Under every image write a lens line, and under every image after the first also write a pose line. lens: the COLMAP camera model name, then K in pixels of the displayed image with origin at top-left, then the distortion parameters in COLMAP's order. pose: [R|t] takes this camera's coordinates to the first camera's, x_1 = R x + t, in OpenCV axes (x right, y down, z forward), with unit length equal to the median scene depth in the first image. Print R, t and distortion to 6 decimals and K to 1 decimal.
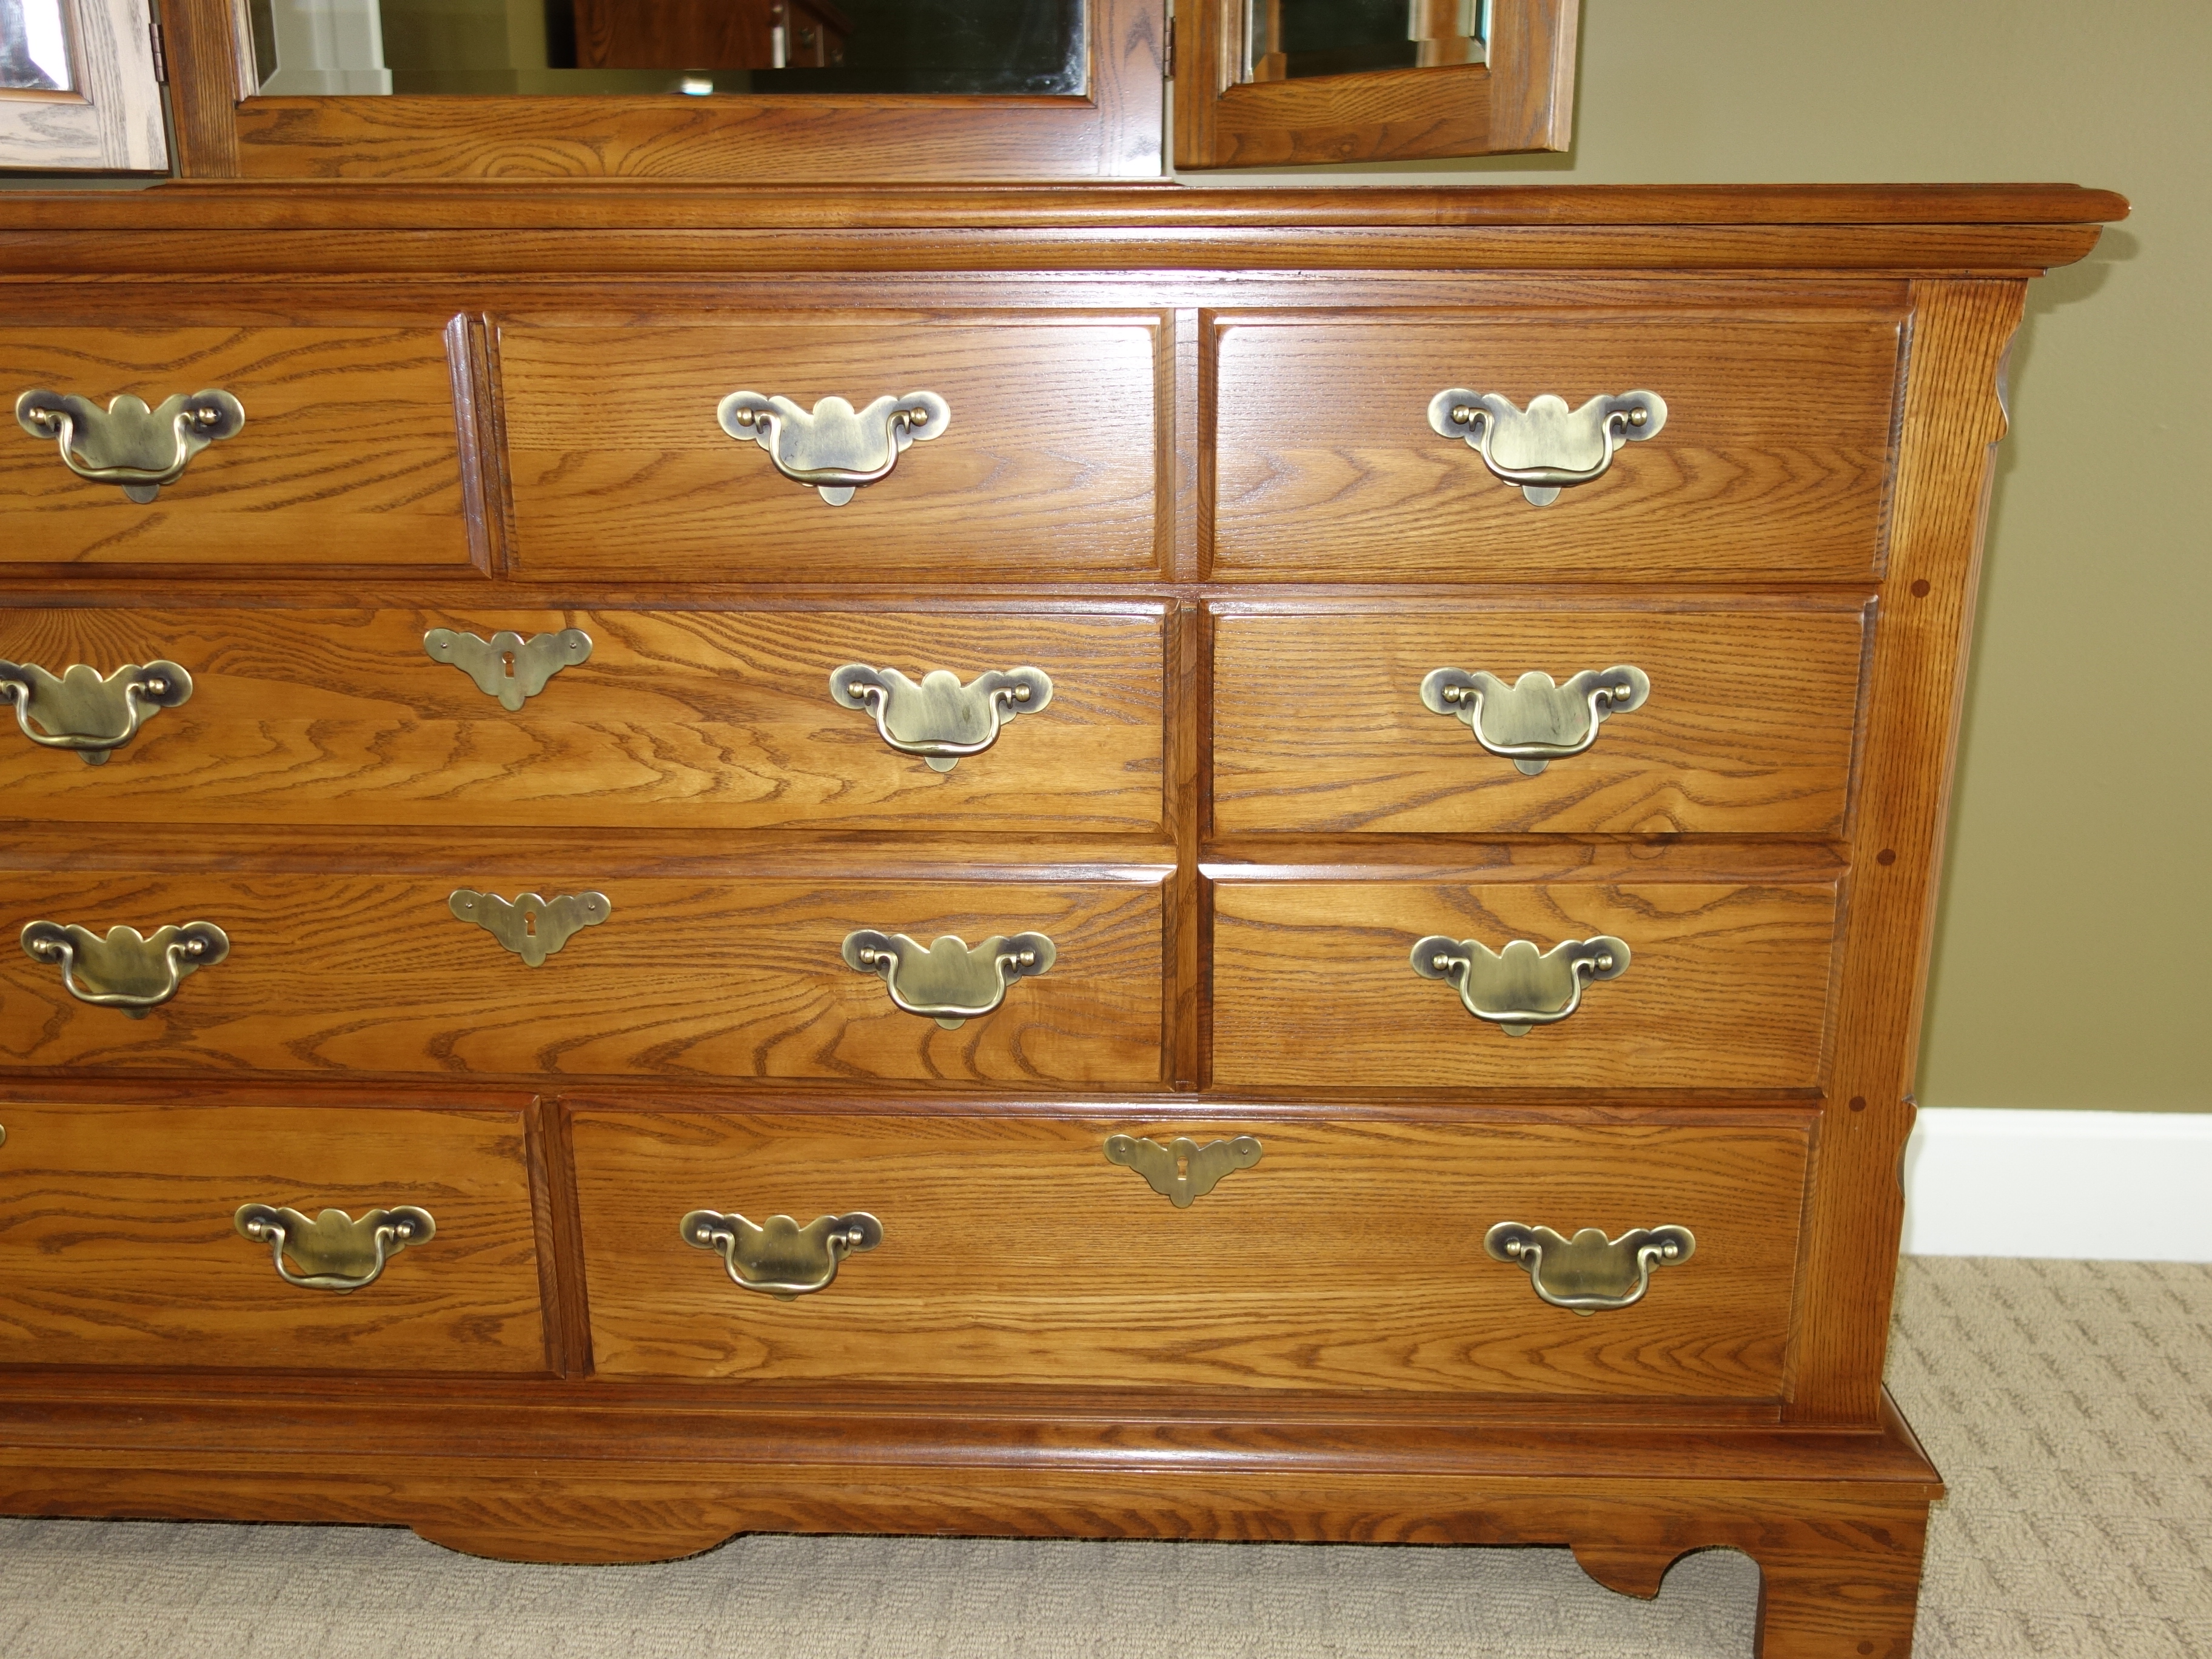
lens RADIAL K [[1965.9, 0, 1106.0], [0, 1965.9, 829.5], [0, 0, 1]] dist [0.009298, -0.010457]
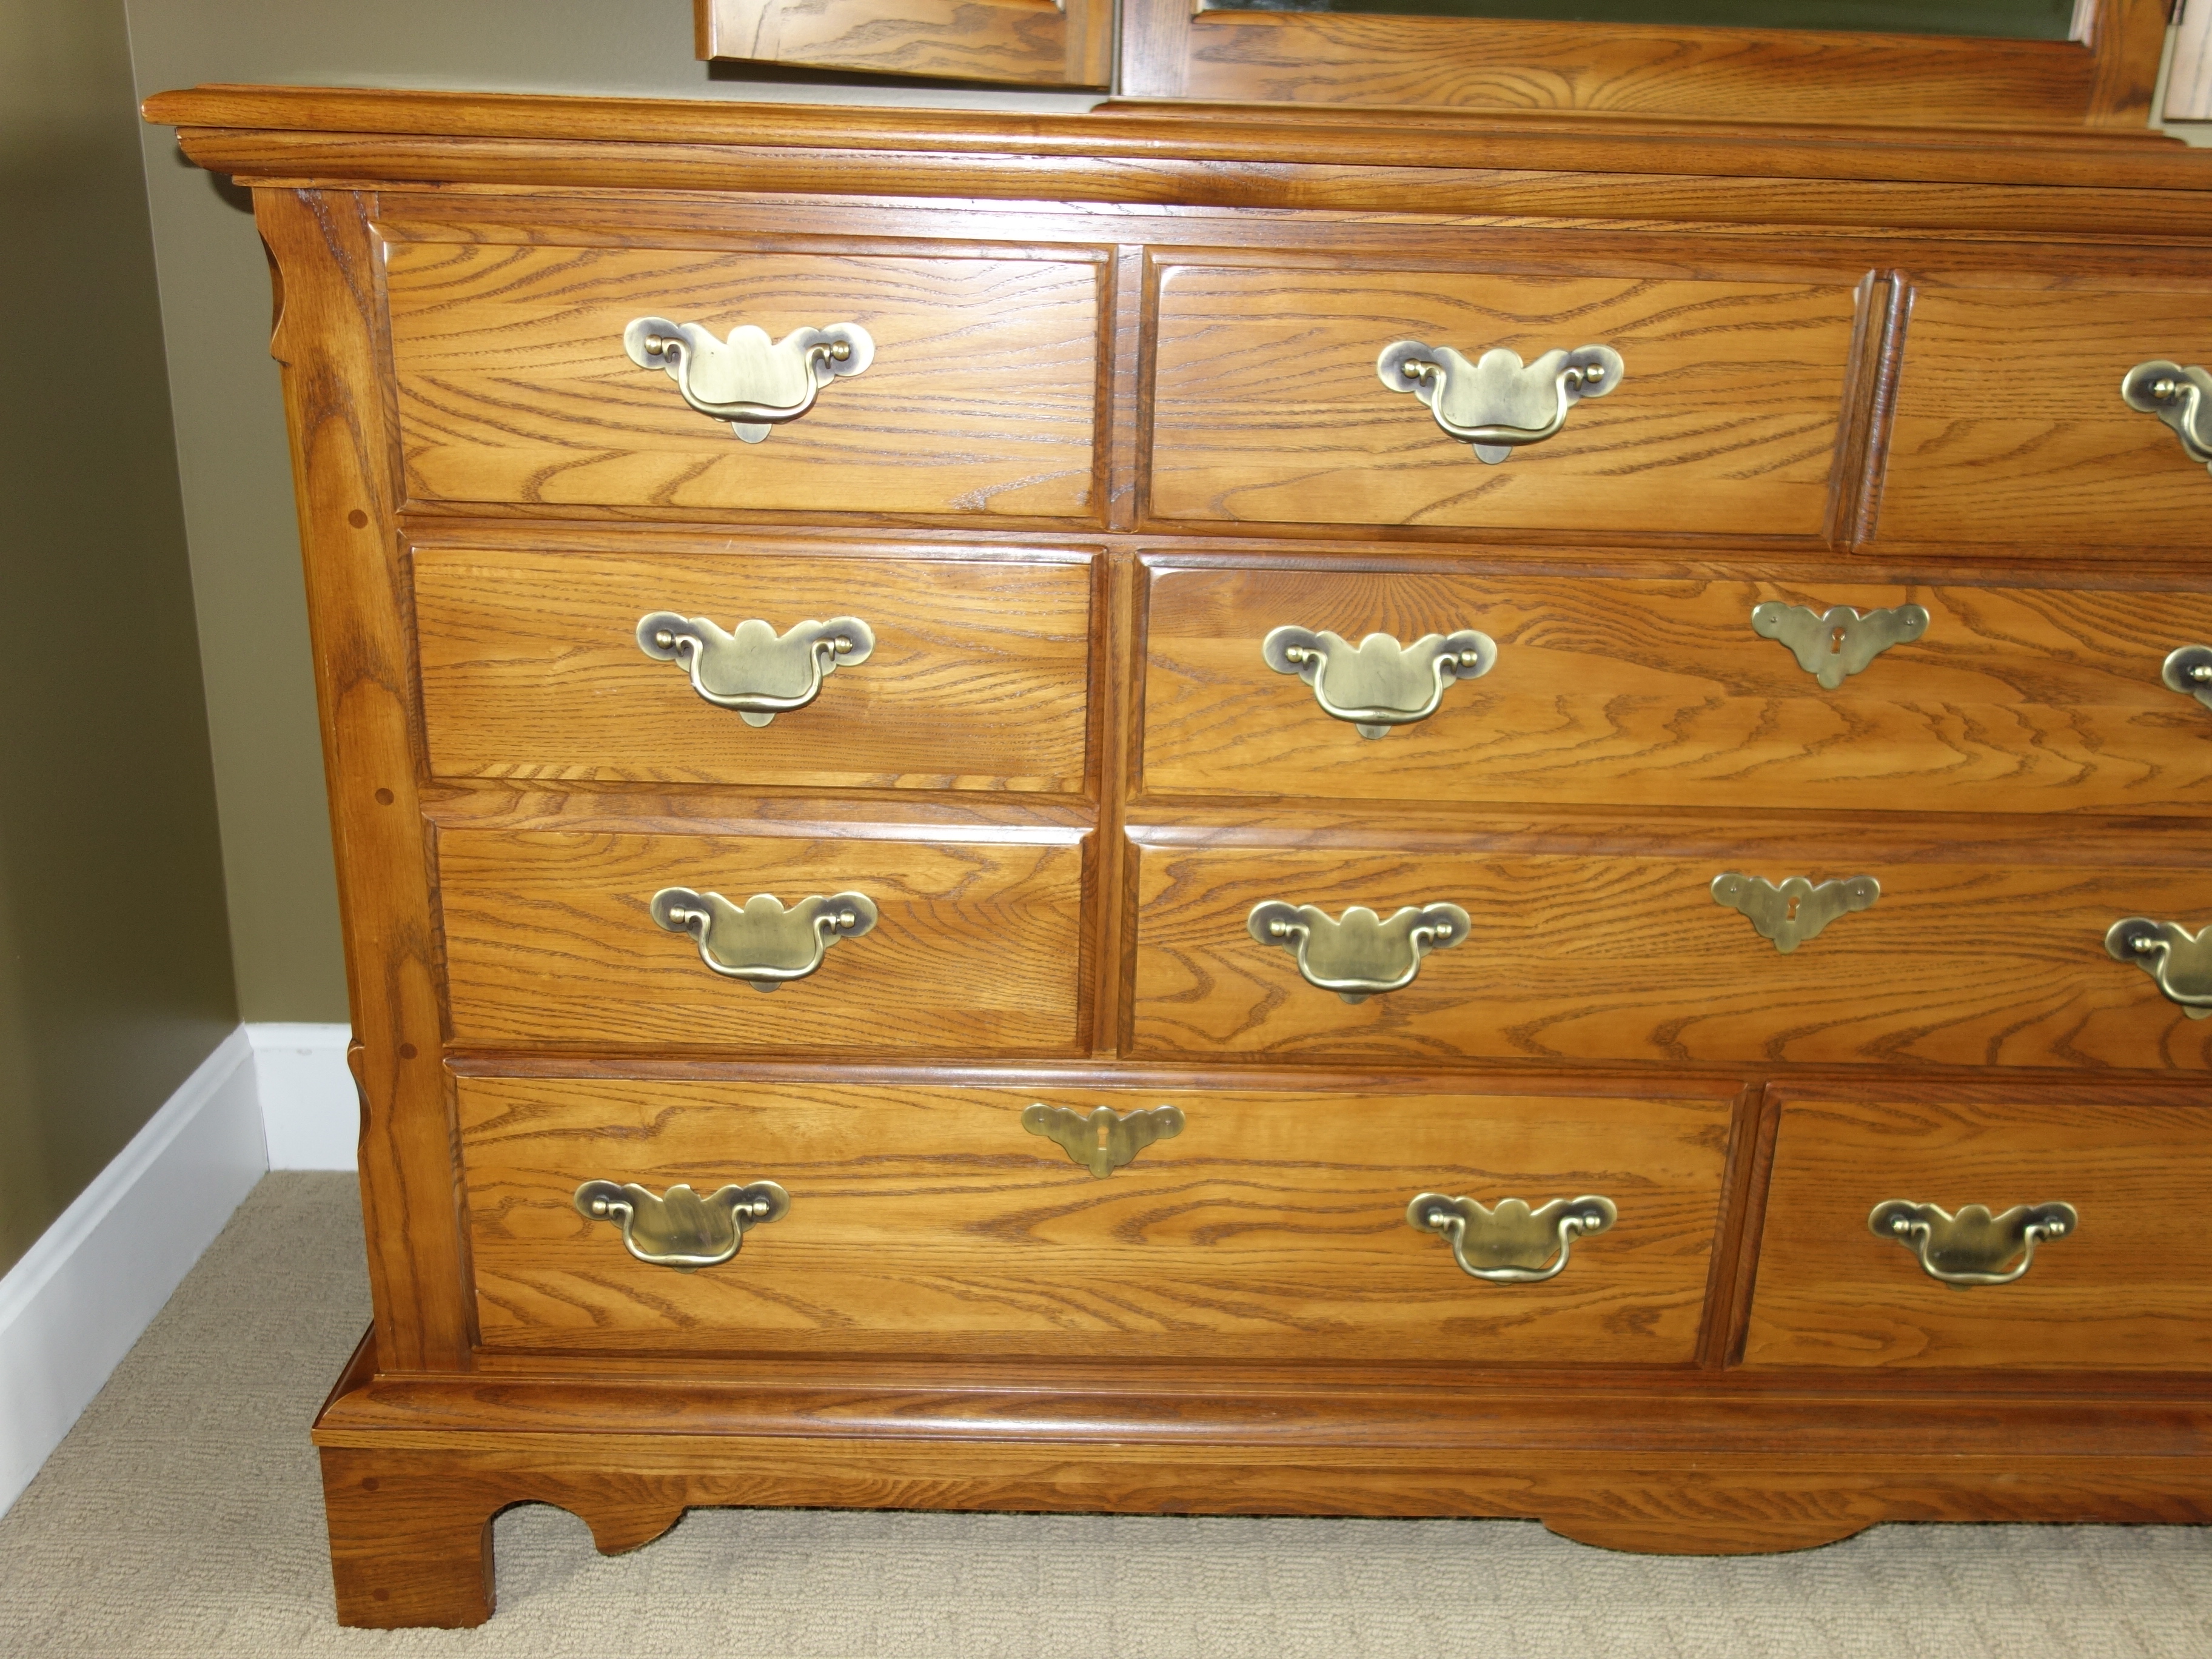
lens RADIAL K [[1965.9, 0, 1106.0], [0, 1965.9, 829.5], [0, 0, 1]] dist [0.009298, -0.010457]
pose [[0.997583, 0.009674, 0.068801, -0.675630], [-0.012632, 0.999009, 0.042683, -0.026875], [-0.068320, -0.043449, 0.996717, 0.064688]]
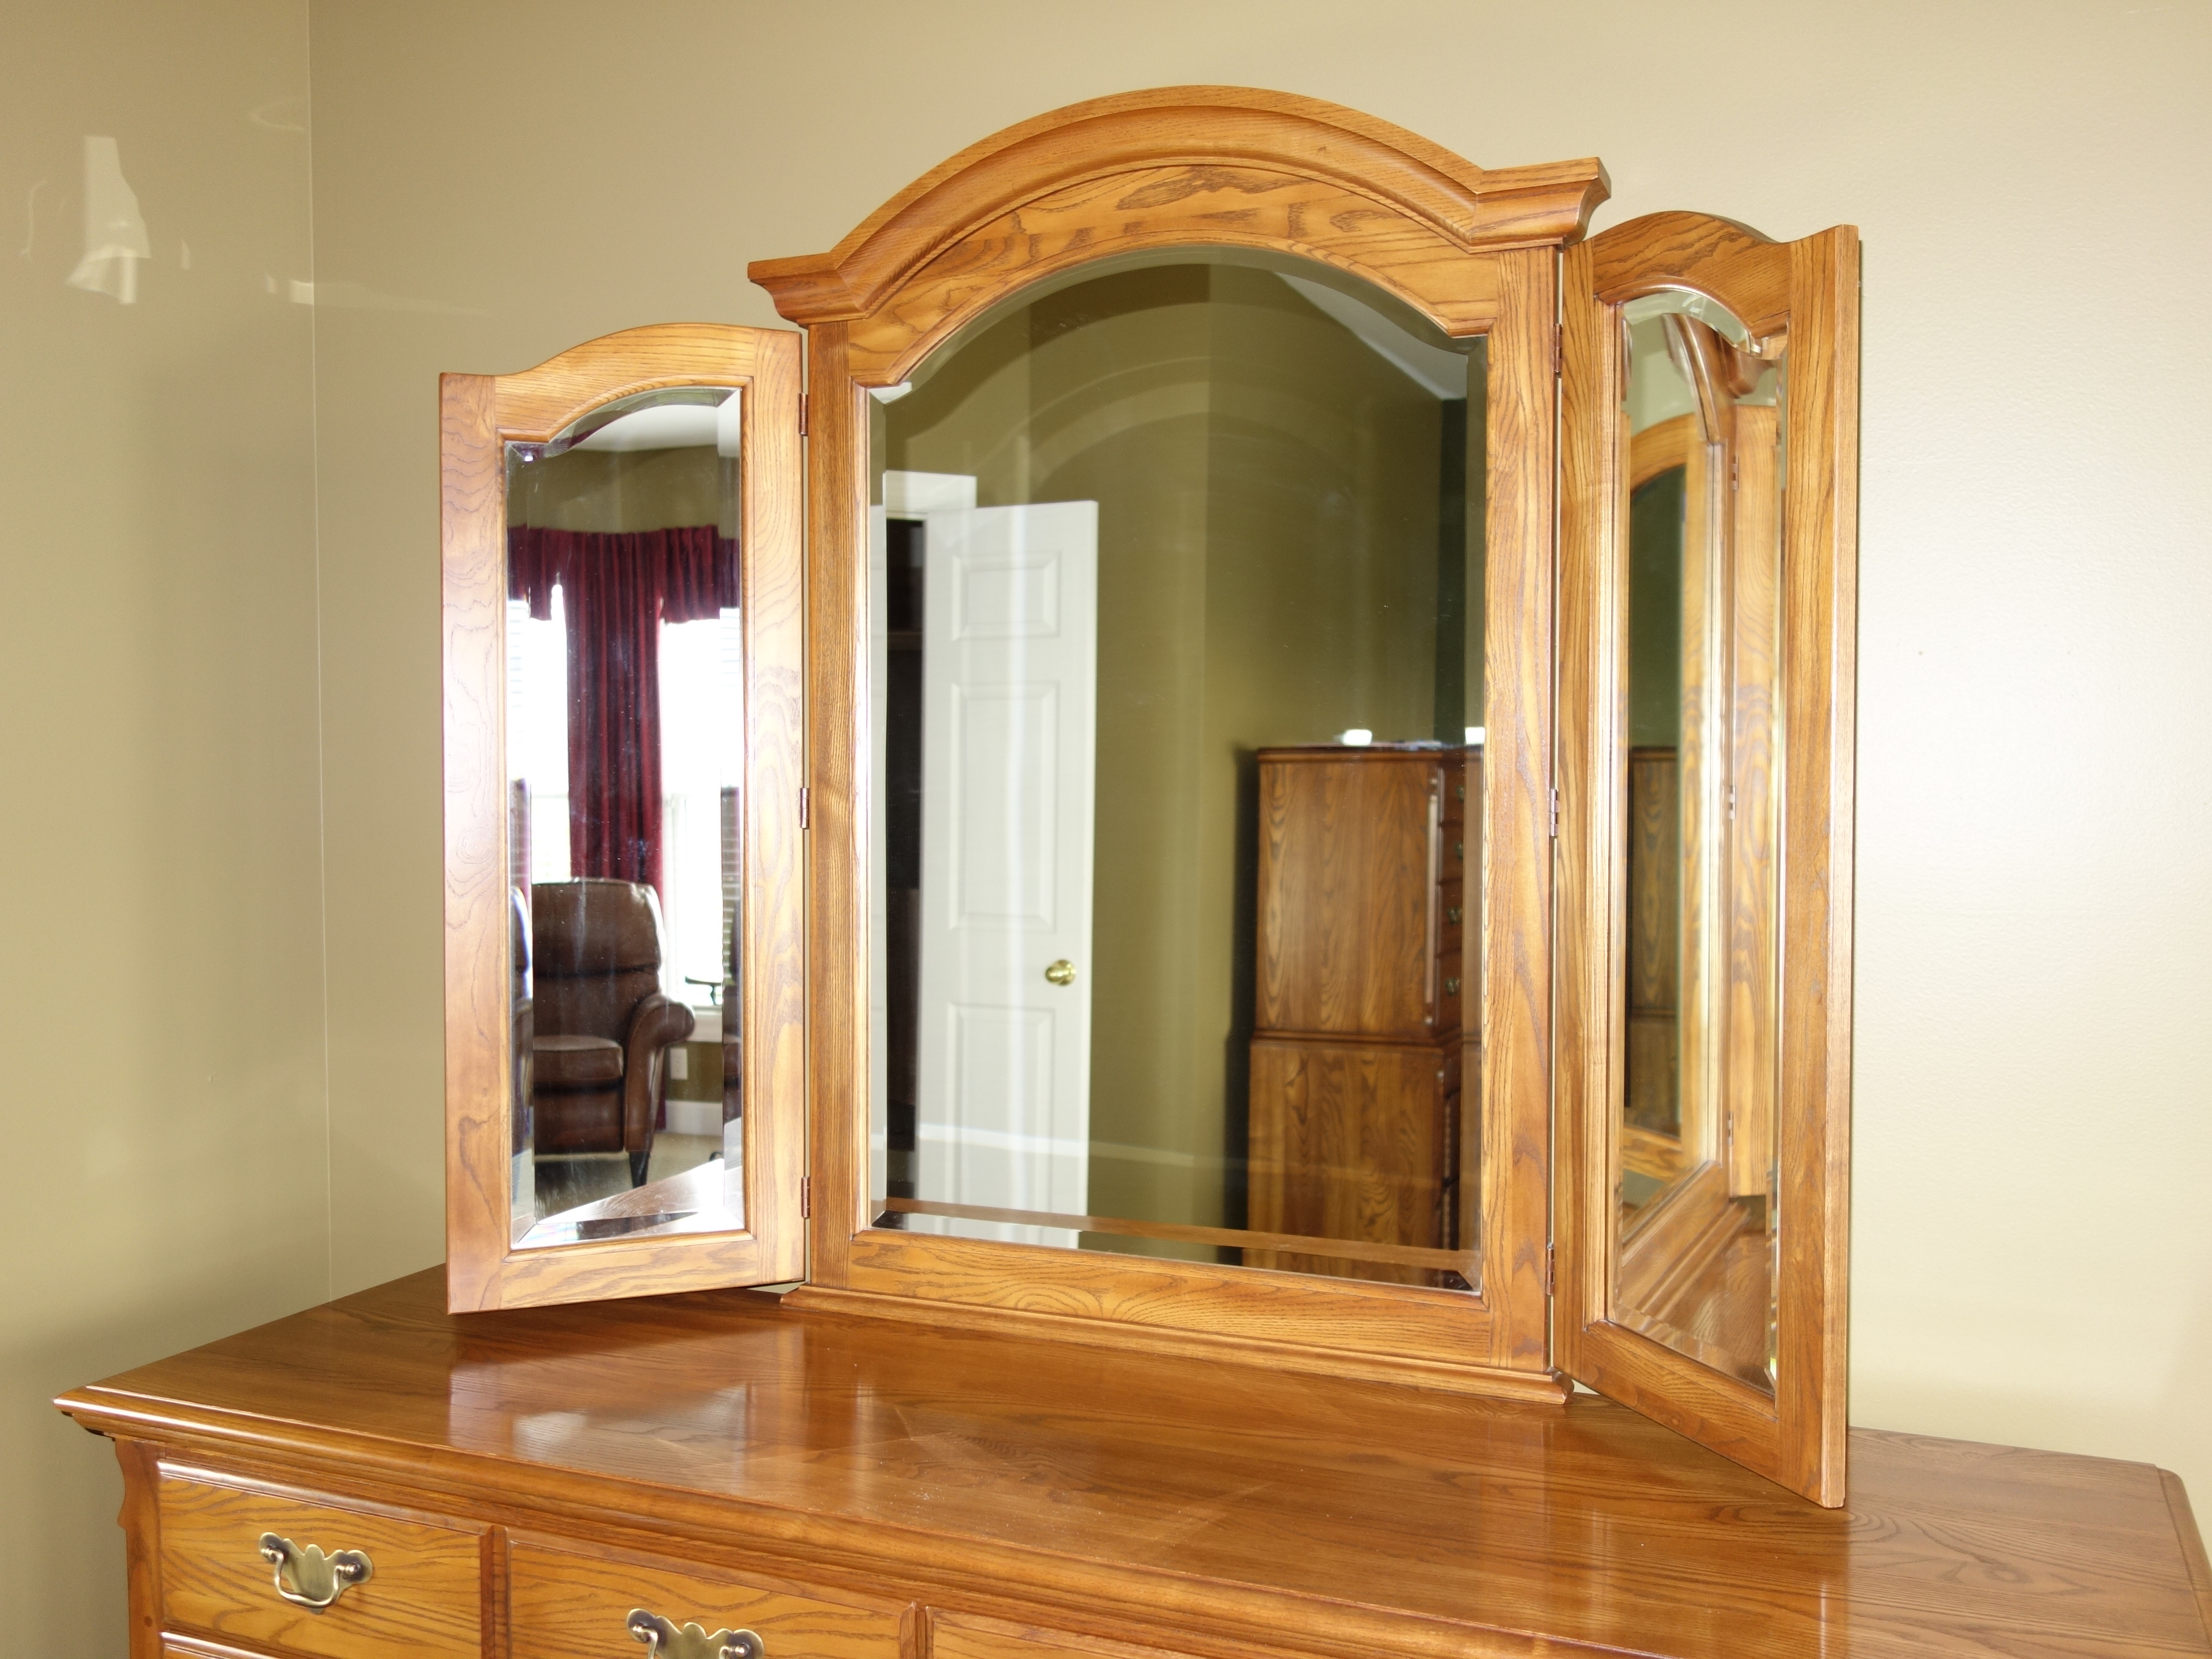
lens RADIAL K [[1965.9, 0, 1106.0], [0, 1965.9, 829.5], [0, 0, 1]] dist [0.009298, -0.010457]
pose [[0.933366, 0.012025, -0.358726, 0.248348], [-0.101051, 0.967815, -0.230483, -0.429534], [0.344409, 0.251374, 0.904541, -0.282067]]
